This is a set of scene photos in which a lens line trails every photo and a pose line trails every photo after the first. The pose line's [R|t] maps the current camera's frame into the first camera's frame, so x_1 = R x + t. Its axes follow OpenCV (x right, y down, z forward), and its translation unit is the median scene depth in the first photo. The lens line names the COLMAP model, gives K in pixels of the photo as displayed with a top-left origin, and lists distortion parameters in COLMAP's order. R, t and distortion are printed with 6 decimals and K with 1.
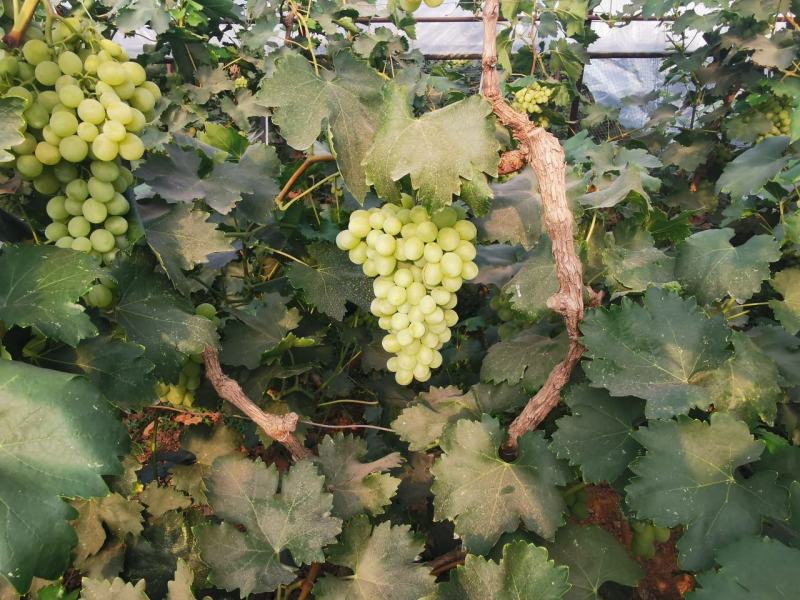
lens RADIAL K [[602.0, 0, 400.0], [0, 602.0, 300.0], [0, 0, 1]] dist [-0.031874, 0.008816]
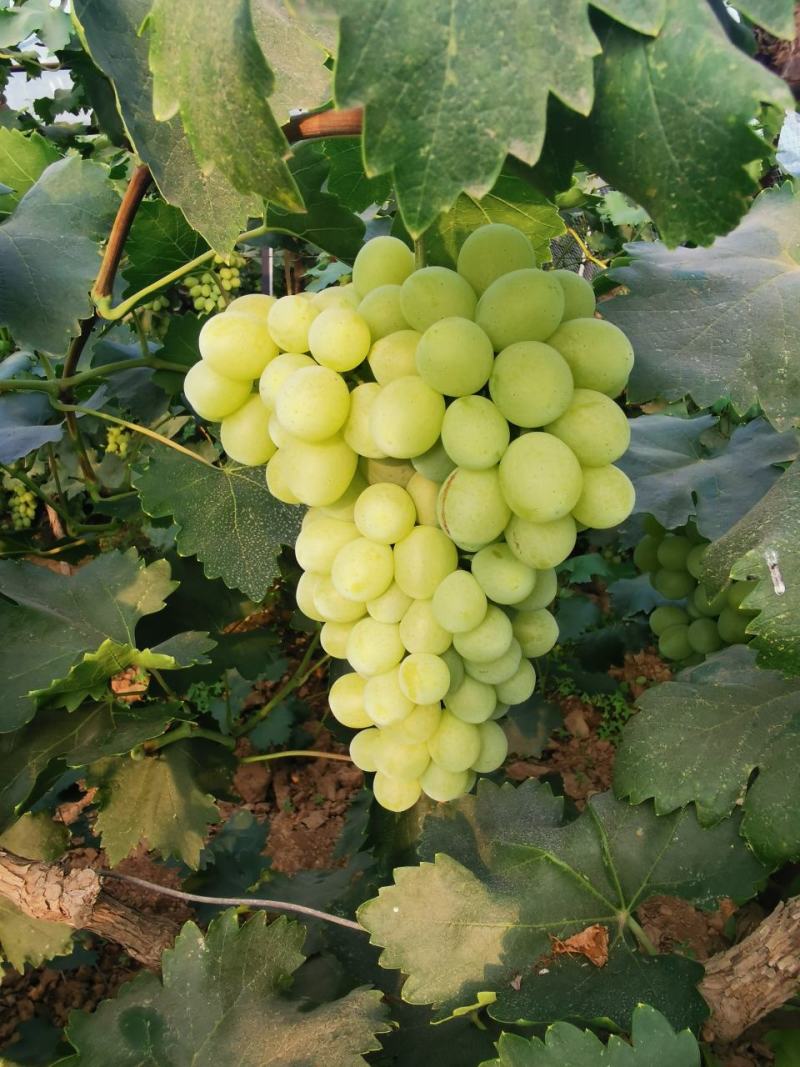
lens RADIAL K [[802.9, 0, 400.0], [0, 802.9, 533.5], [0, 0, 1]] dist [-0.031874, 0.008816]
pose [[0.995104, 0.025087, -0.095599, 0.052181], [-0.020426, 0.998569, 0.049427, -0.045376], [0.096702, -0.047232, 0.994192, 0.570049]]
